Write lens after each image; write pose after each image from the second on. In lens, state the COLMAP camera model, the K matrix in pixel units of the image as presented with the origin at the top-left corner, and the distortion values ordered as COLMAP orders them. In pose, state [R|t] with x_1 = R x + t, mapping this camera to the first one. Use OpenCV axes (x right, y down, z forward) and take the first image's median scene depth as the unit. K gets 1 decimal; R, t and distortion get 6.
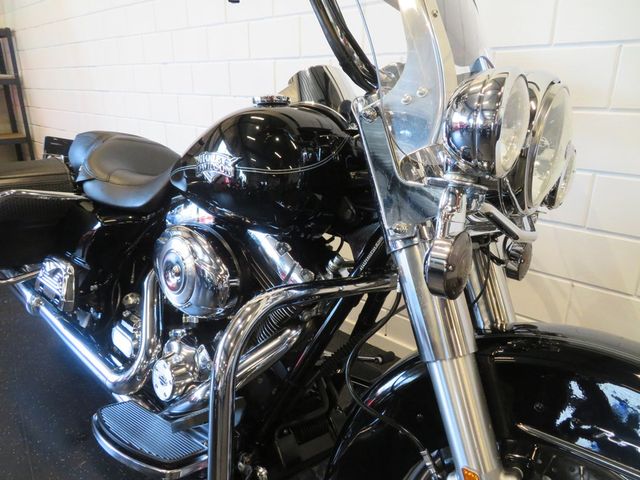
lens RADIAL K [[446.3, 0, 321.0], [0, 446.3, 239.9], [0, 0, 1]] dist [0.000213, 0.001399]
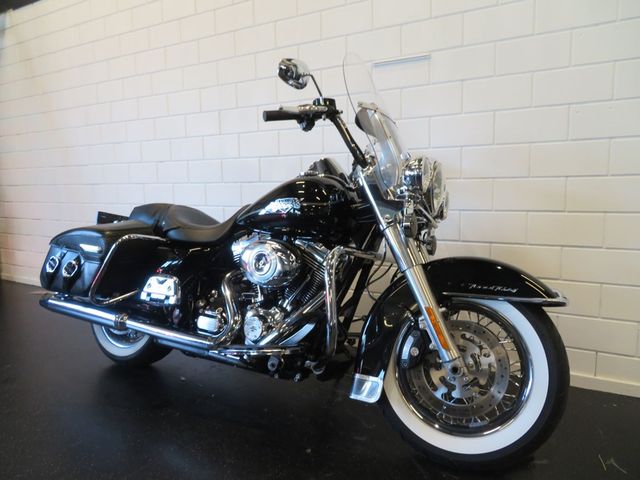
lens RADIAL K [[446.3, 0, 316.5], [0, 446.3, 241.1], [0, 0, 1]] dist [0.000213, 0.001399]
pose [[0.976998, -0.049160, 0.207504, -0.546371], [0.090259, 0.976935, -0.193525, 0.408858], [-0.193204, 0.207803, 0.958900, -0.956729]]
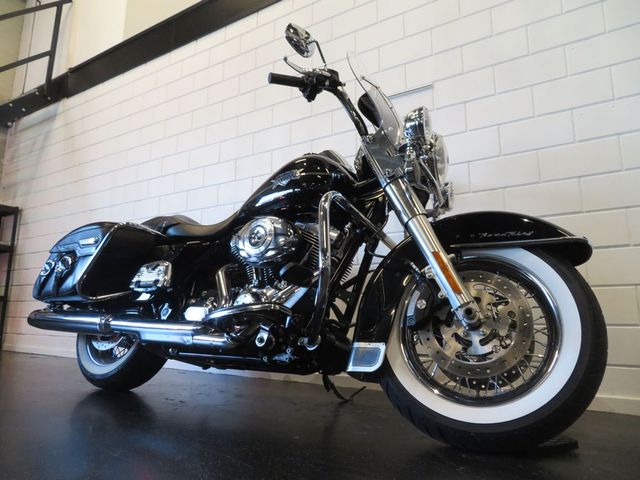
lens RADIAL K [[446.3, 0, 318.0], [0, 446.3, 244.1], [0, 0, 1]] dist [0.000213, 0.001399]
pose [[0.985611, 0.032161, 0.165942, -0.433357], [0.051193, 0.878828, -0.474385, 1.065481], [-0.161091, 0.476054, 0.864536, -0.613965]]
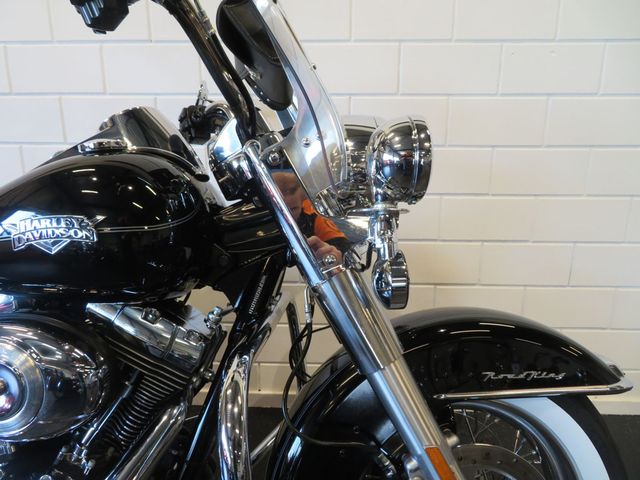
lens RADIAL K [[446.3, 0, 313.4], [0, 446.3, 239.3], [0, 0, 1]] dist [0.000213, 0.001399]
pose [[0.759206, -0.161633, 0.630462, -0.390382], [0.214051, 0.976795, -0.007339, -0.056871], [-0.614646, 0.140523, 0.776186, 0.145357]]
